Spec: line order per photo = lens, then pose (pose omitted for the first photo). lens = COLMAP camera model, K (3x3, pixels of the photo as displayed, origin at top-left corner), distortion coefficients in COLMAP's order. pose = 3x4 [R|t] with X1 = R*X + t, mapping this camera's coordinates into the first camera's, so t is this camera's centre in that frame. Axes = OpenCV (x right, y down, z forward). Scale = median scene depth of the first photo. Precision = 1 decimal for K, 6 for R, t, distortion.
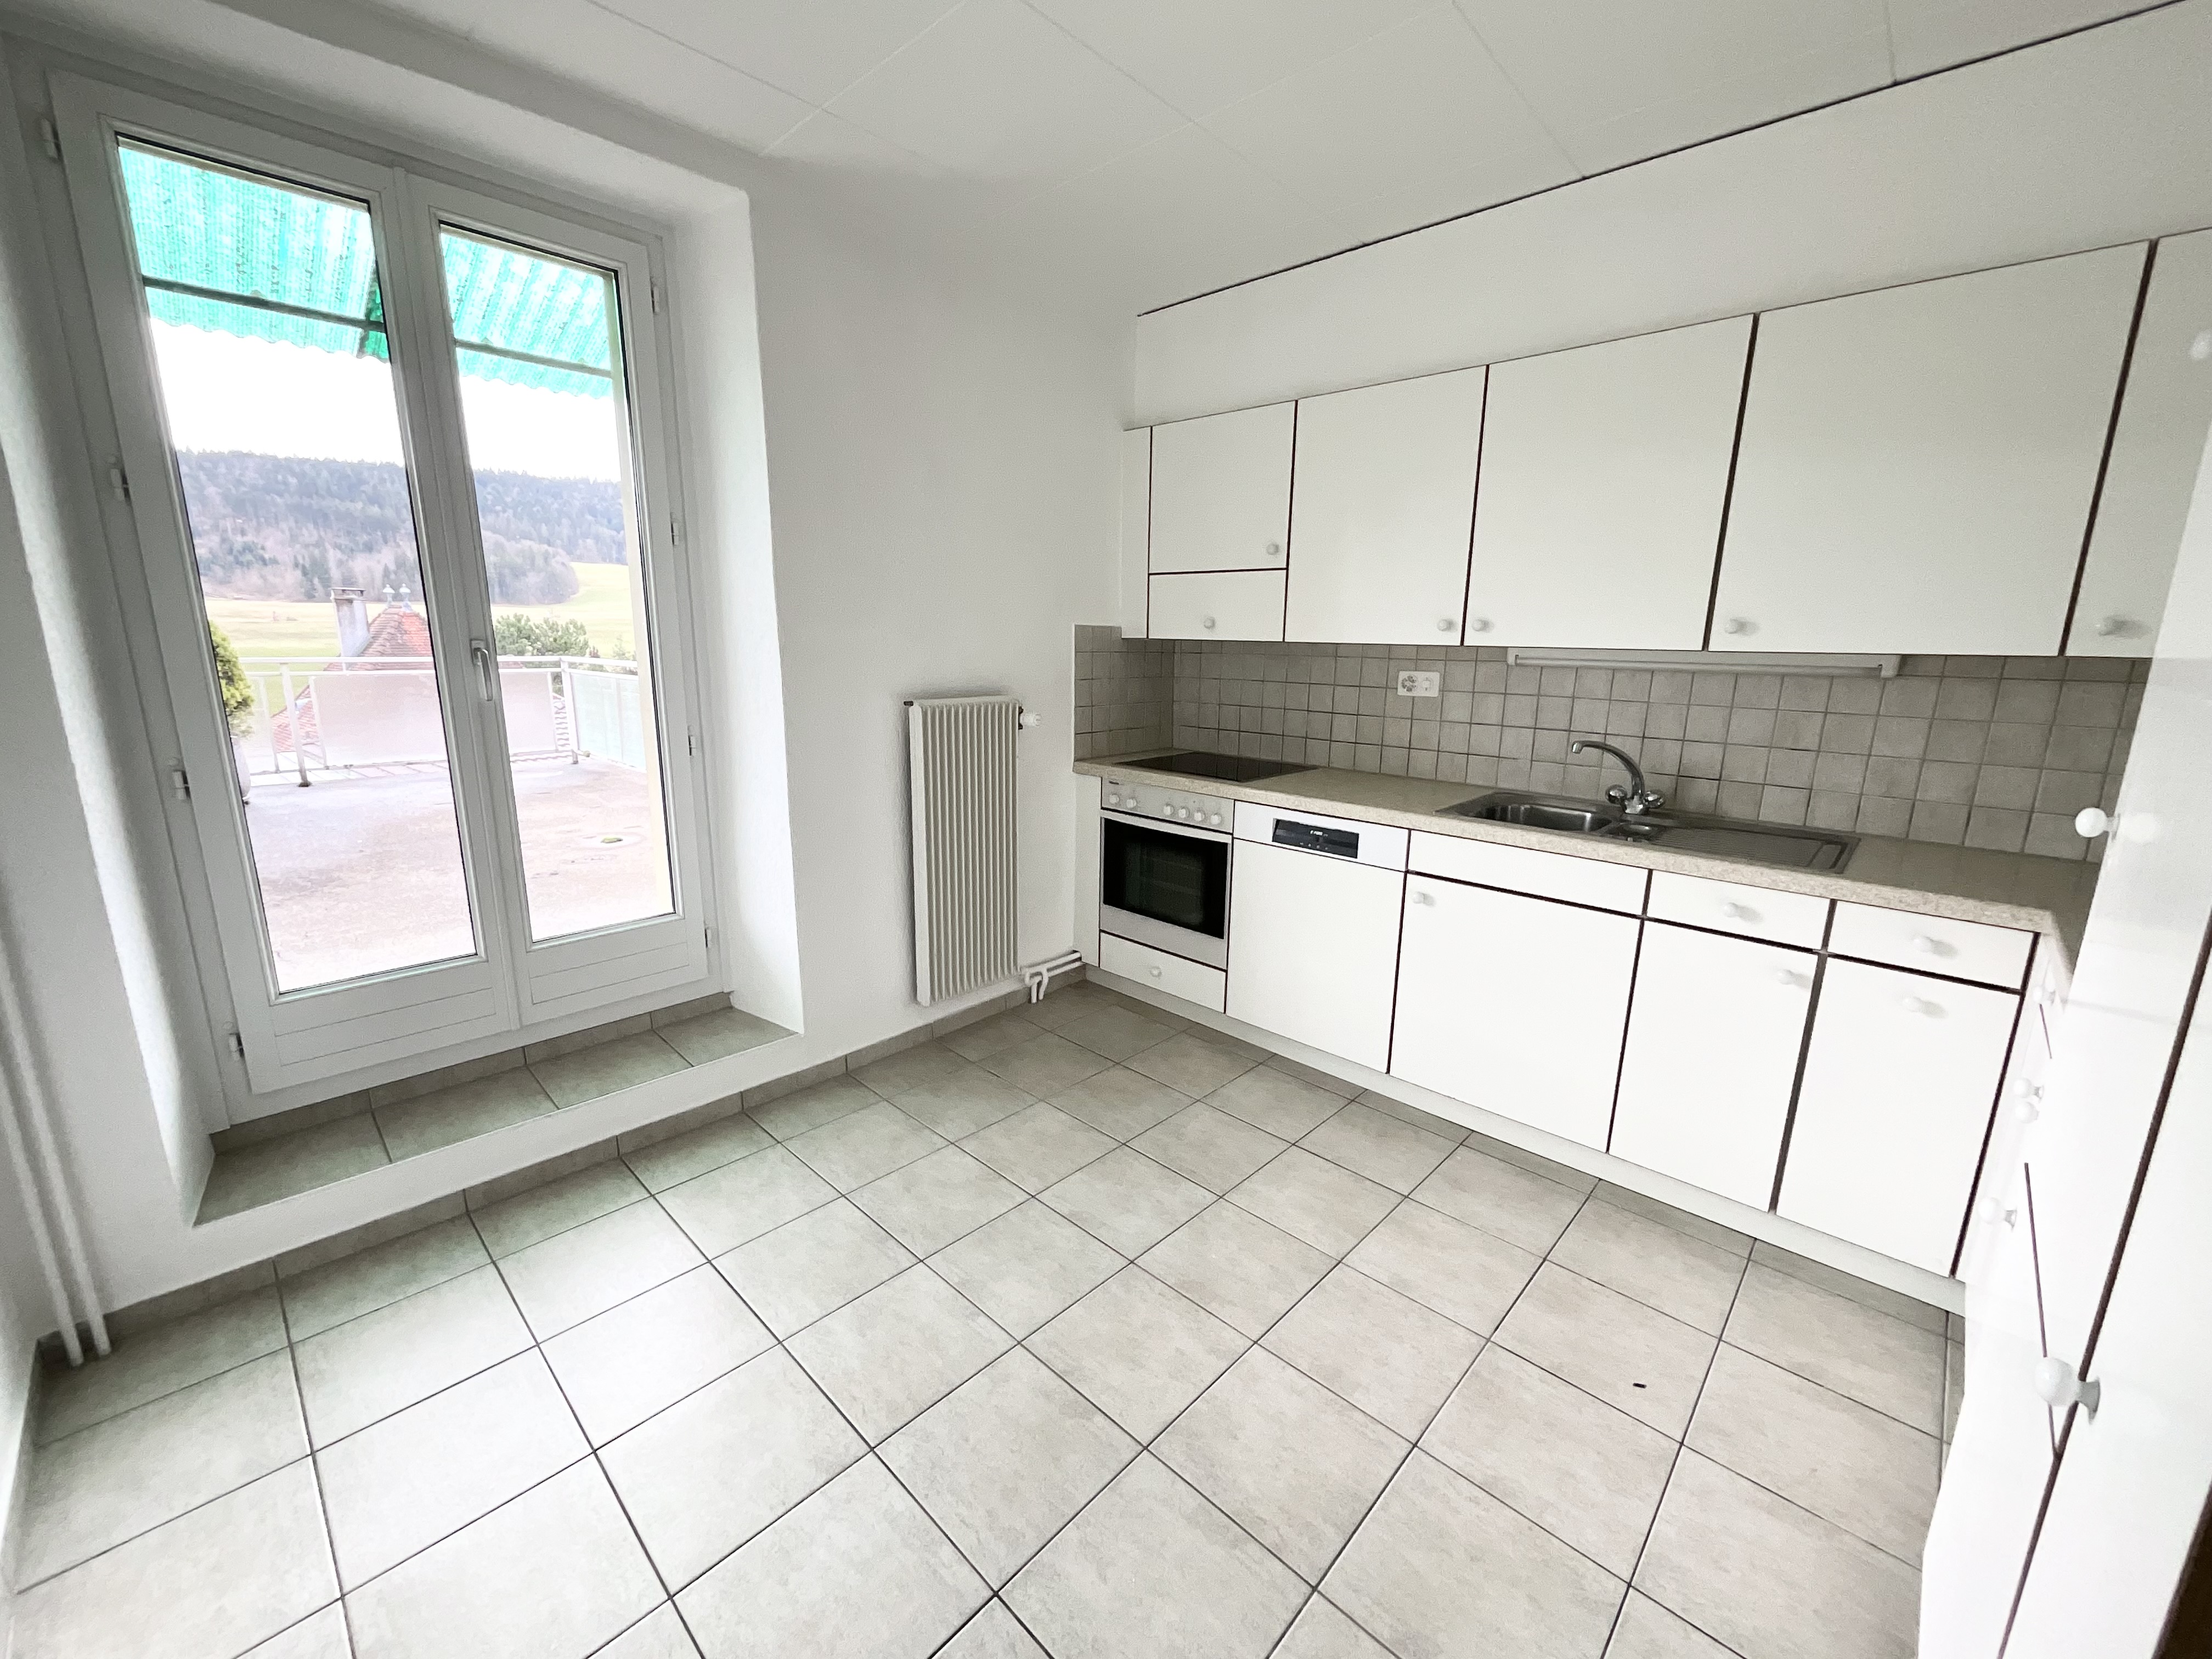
lens RADIAL K [[895.5, 0, 1108.0], [0, 895.5, 825.1], [0, 0, 1]] dist [0.003448, -0.000663]
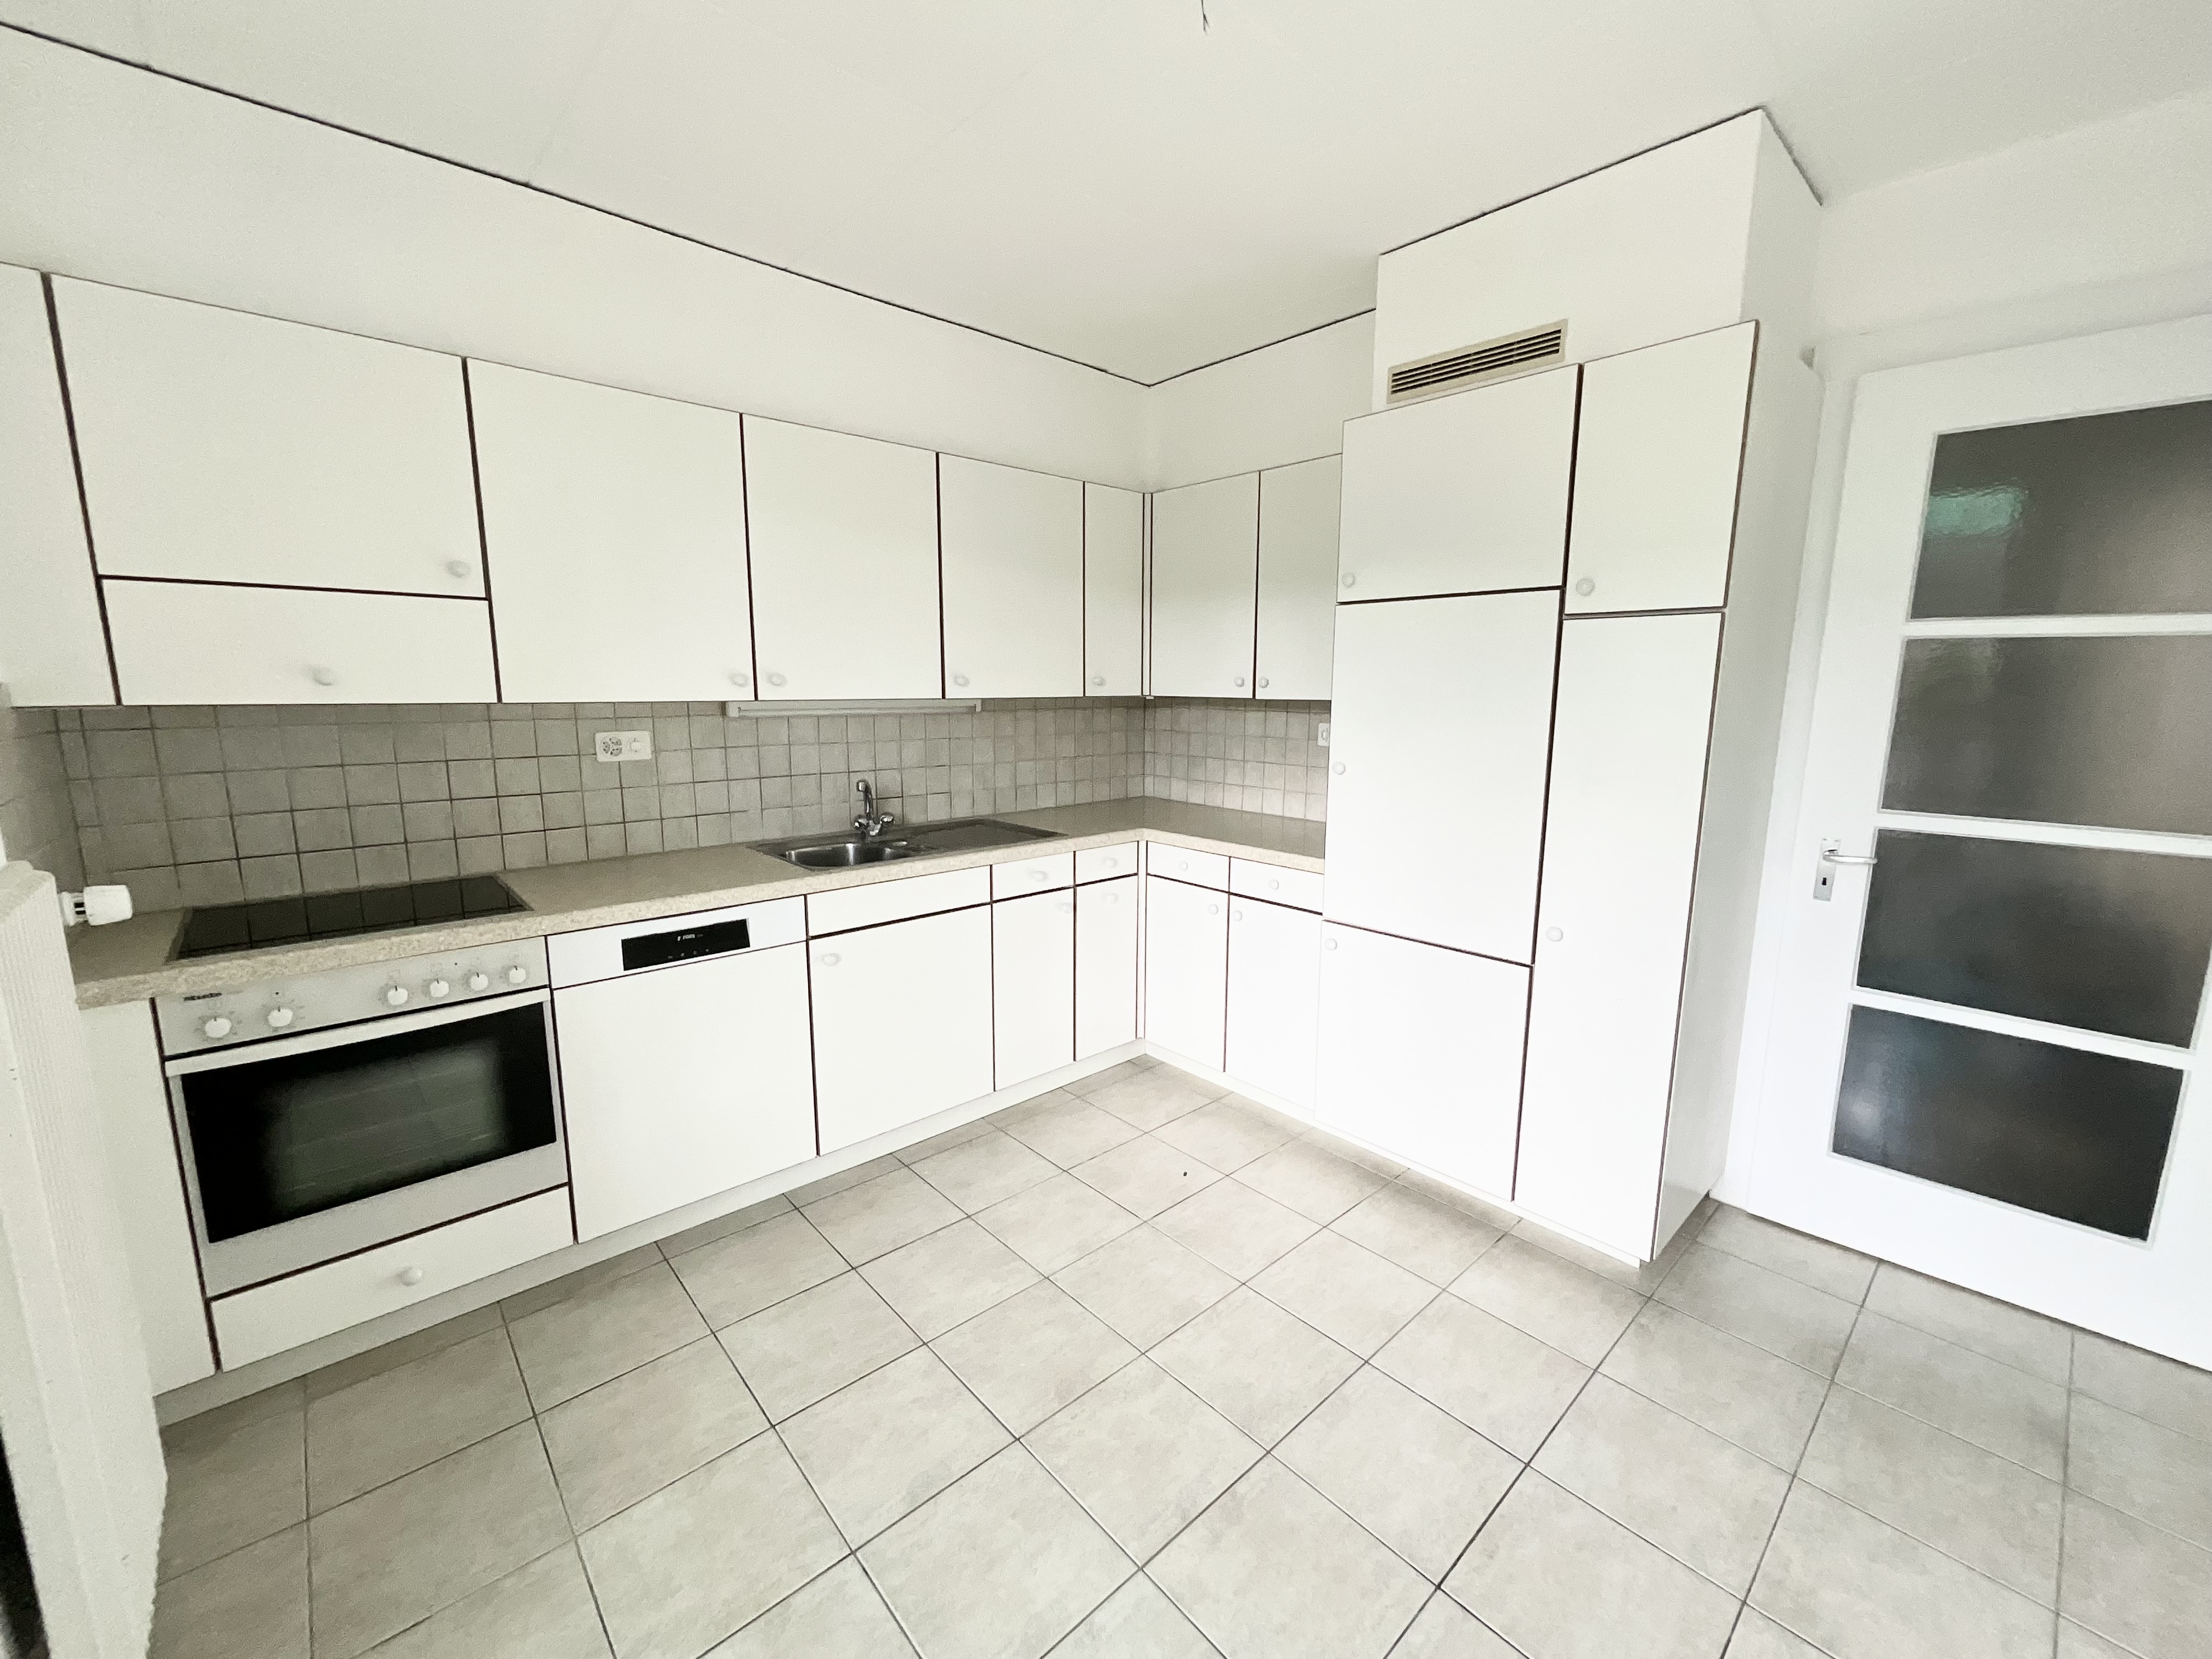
lens RADIAL K [[895.5, 0, 1103.8], [0, 895.5, 829.2], [0, 0, 1]] dist [0.003448, -0.000663]
pose [[0.078535, -0.173782, 0.981648, -0.509278], [0.207922, 0.965889, 0.154358, -0.130649], [-0.974988, 0.191984, 0.111989, 0.528682]]
